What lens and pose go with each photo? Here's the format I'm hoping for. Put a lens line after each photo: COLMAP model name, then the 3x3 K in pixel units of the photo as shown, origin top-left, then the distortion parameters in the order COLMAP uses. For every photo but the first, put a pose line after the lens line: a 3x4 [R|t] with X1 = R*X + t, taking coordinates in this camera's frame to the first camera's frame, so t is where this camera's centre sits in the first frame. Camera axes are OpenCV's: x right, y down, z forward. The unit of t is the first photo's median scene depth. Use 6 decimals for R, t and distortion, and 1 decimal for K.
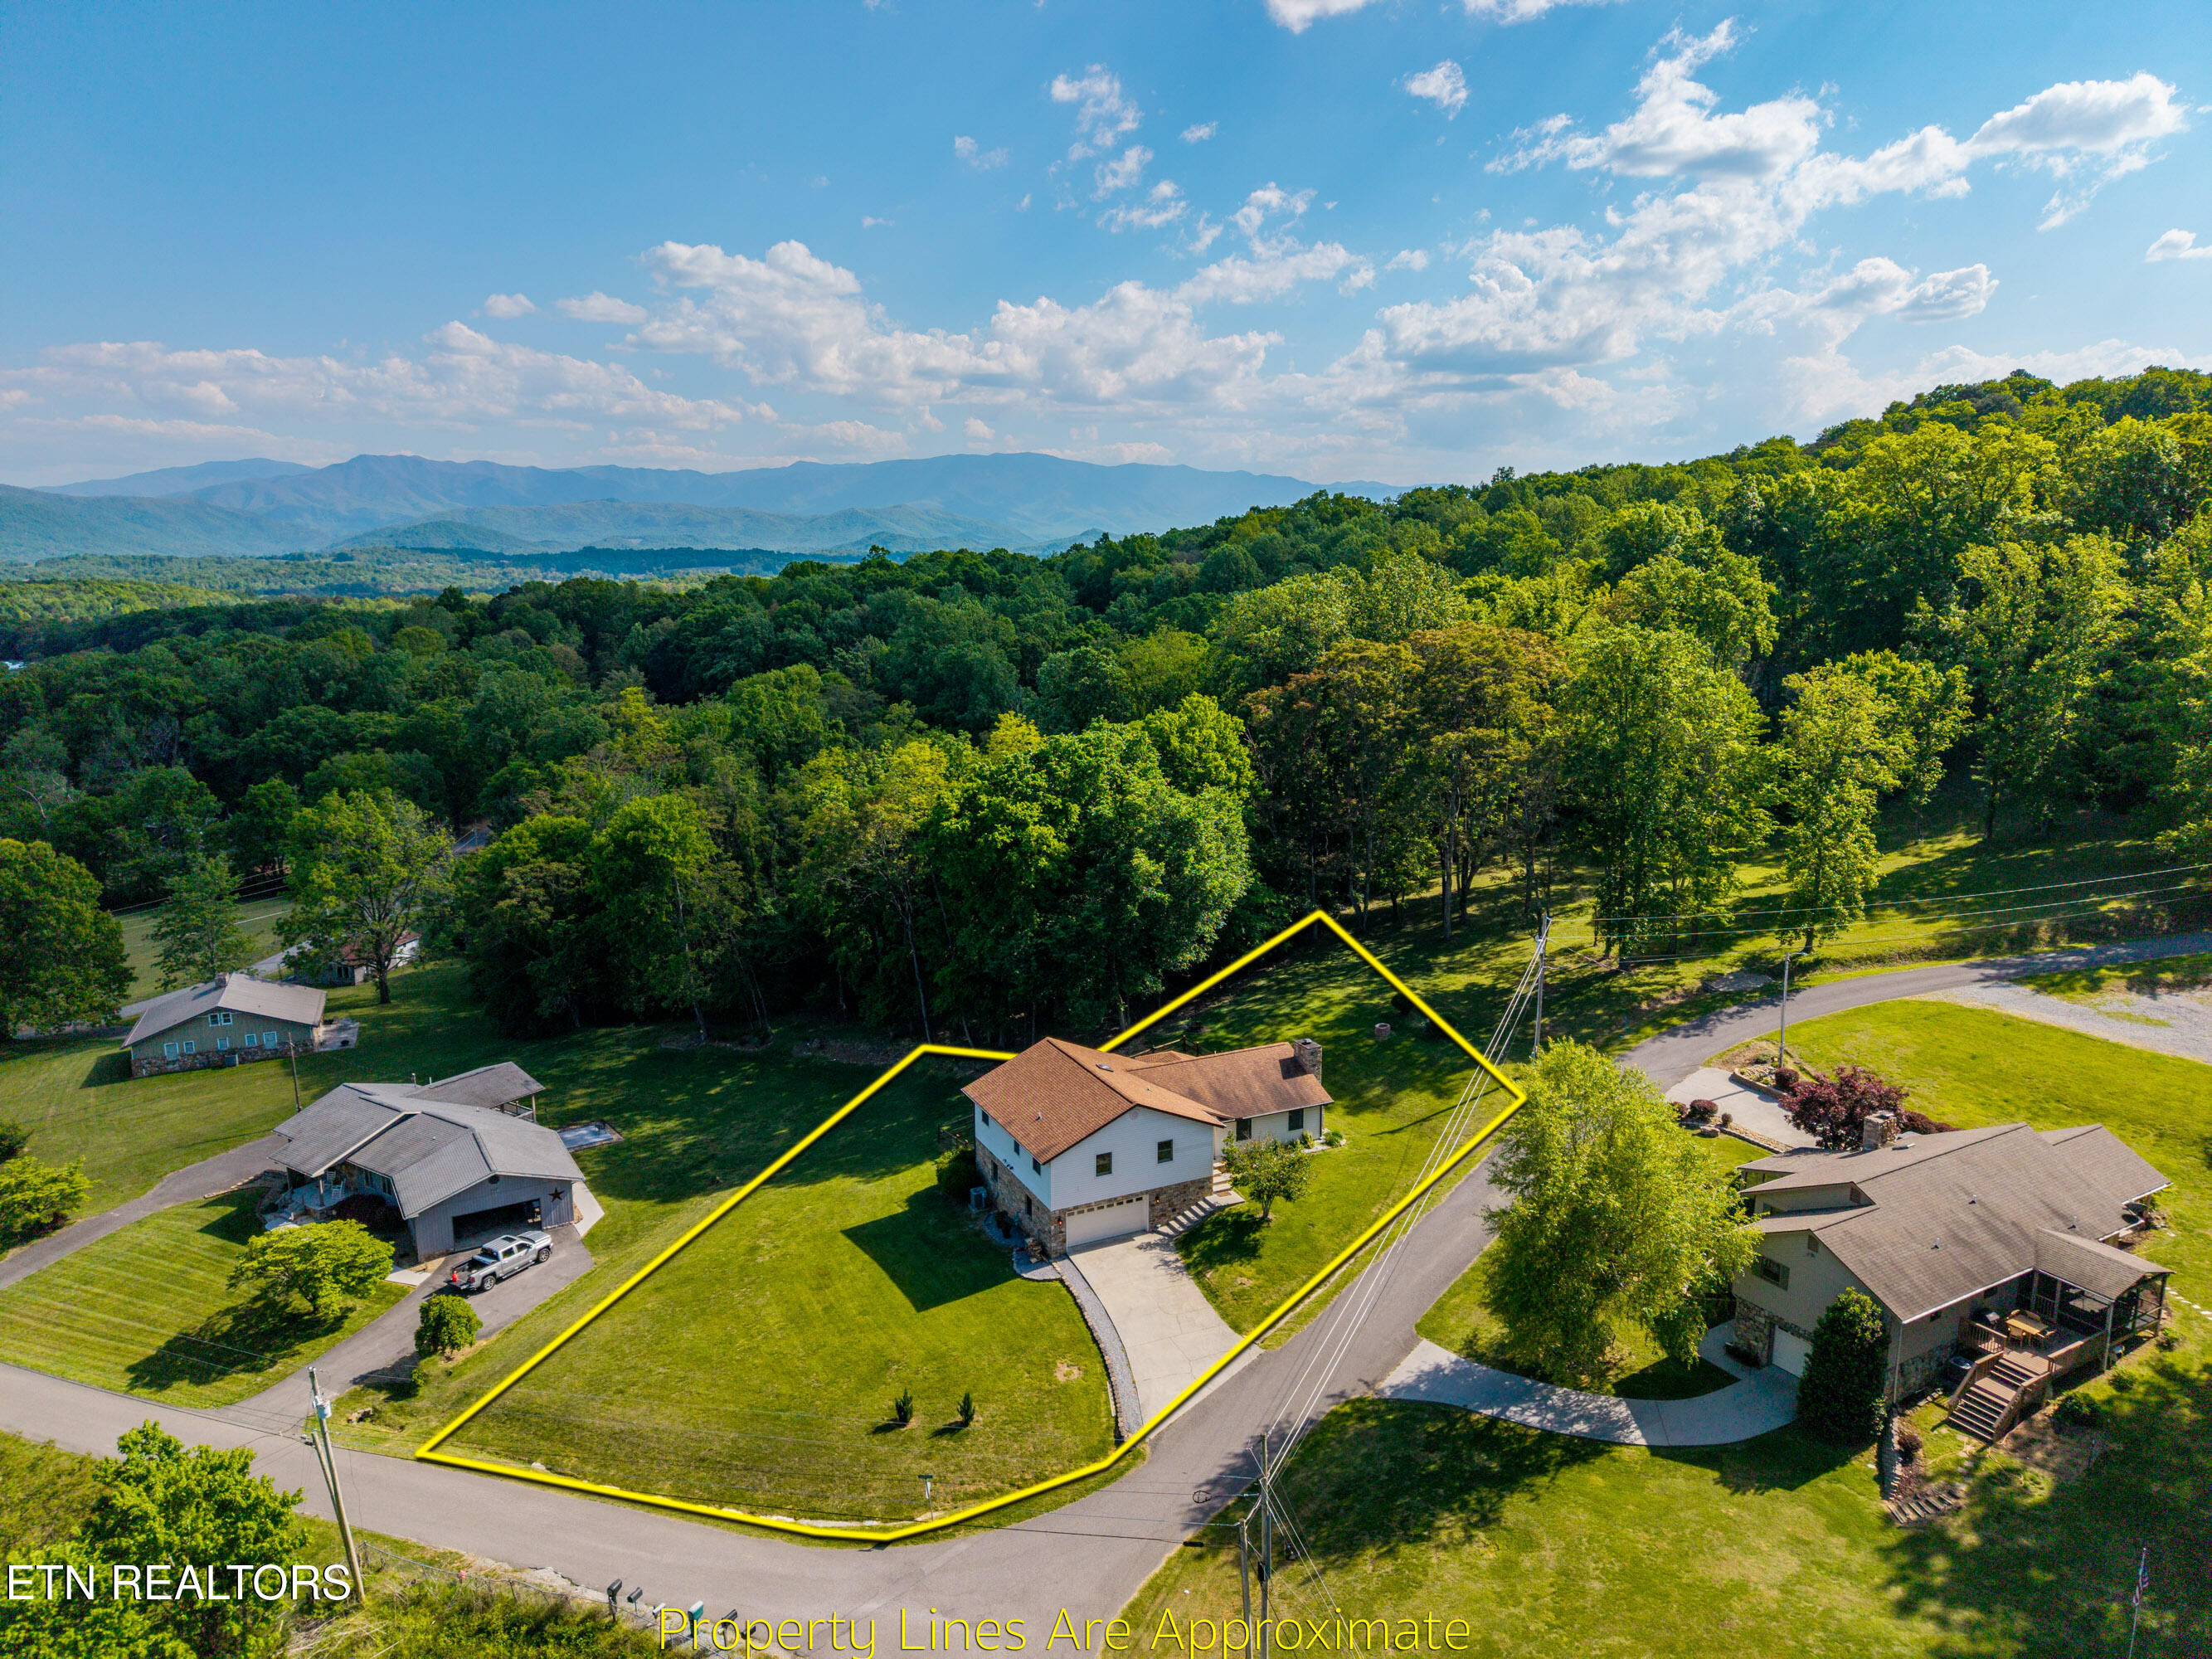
lens RADIAL K [[1483.0, 0, 1100.0], [0, 1483.0, 826.3], [0, 0, 1]] dist [0.087873, -0.177939]
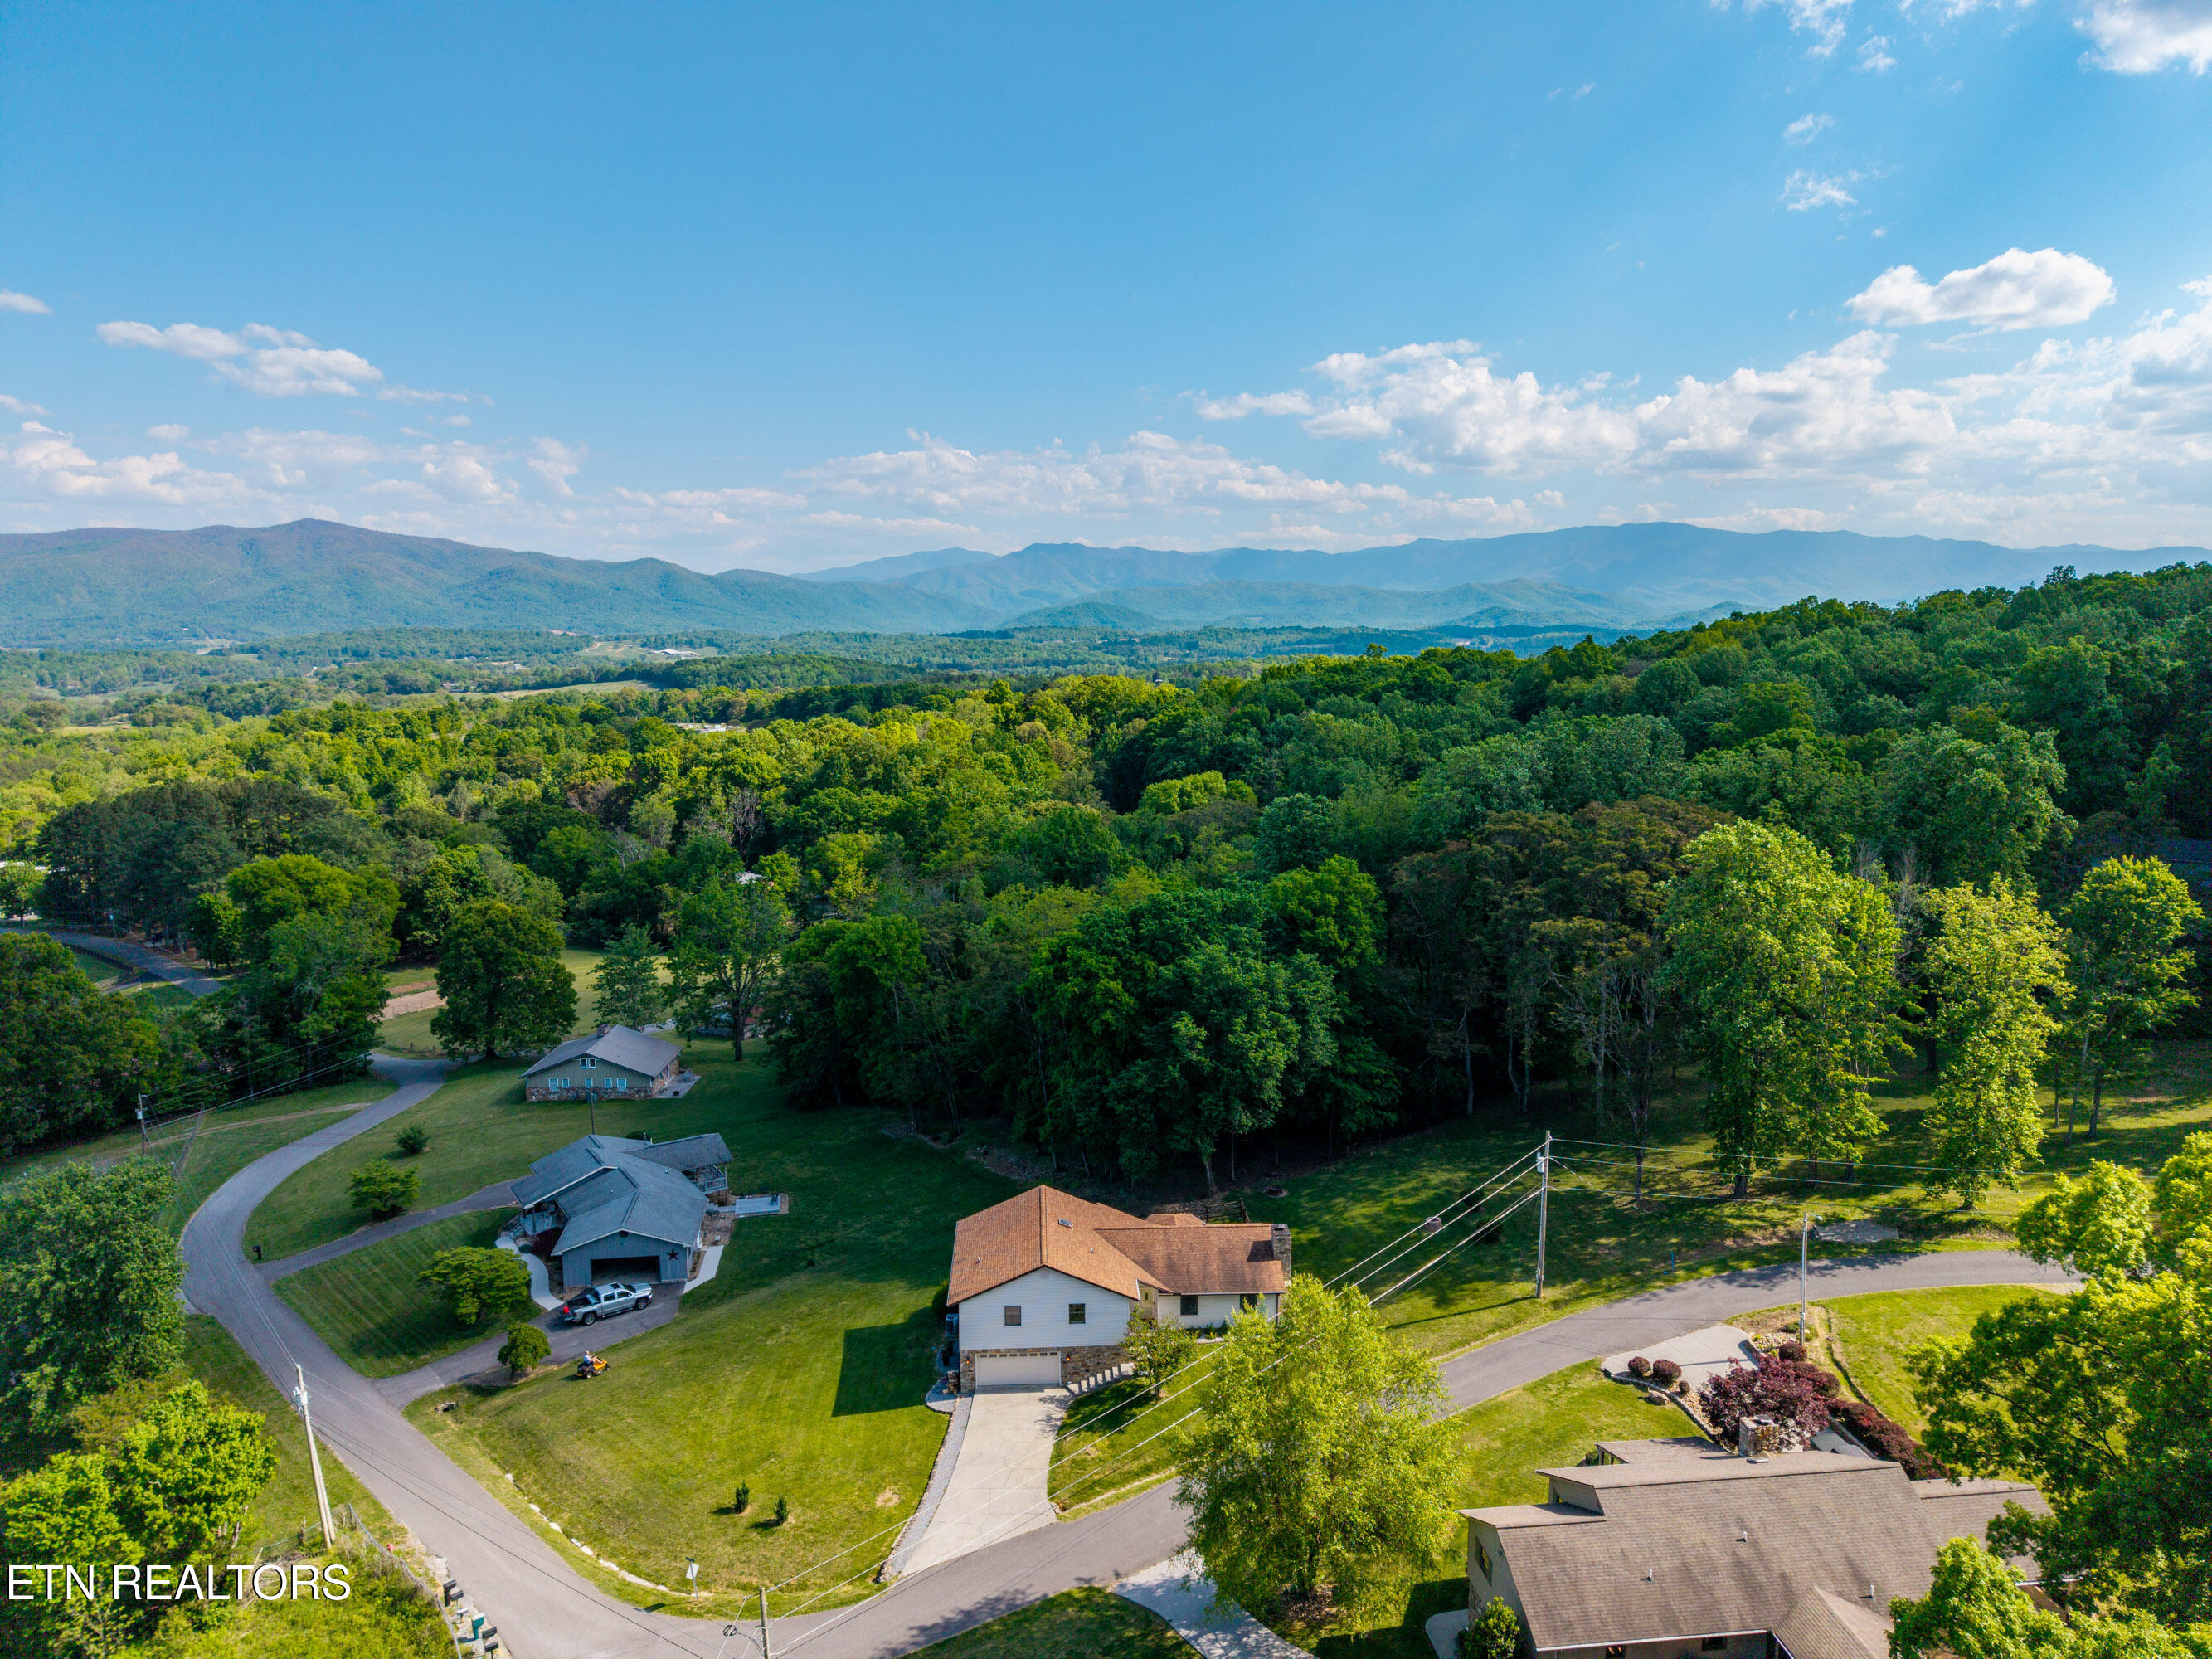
lens RADIAL K [[1483.0, 0, 1100.0], [0, 1483.0, 826.3], [0, 0, 1]] dist [0.087873, -0.177939]
pose [[0.915235, 0.053470, -0.399357, 0.450851], [-0.072012, 0.996904, -0.031557, -0.092755], [0.396433, 0.057641, 0.916252, 0.008407]]
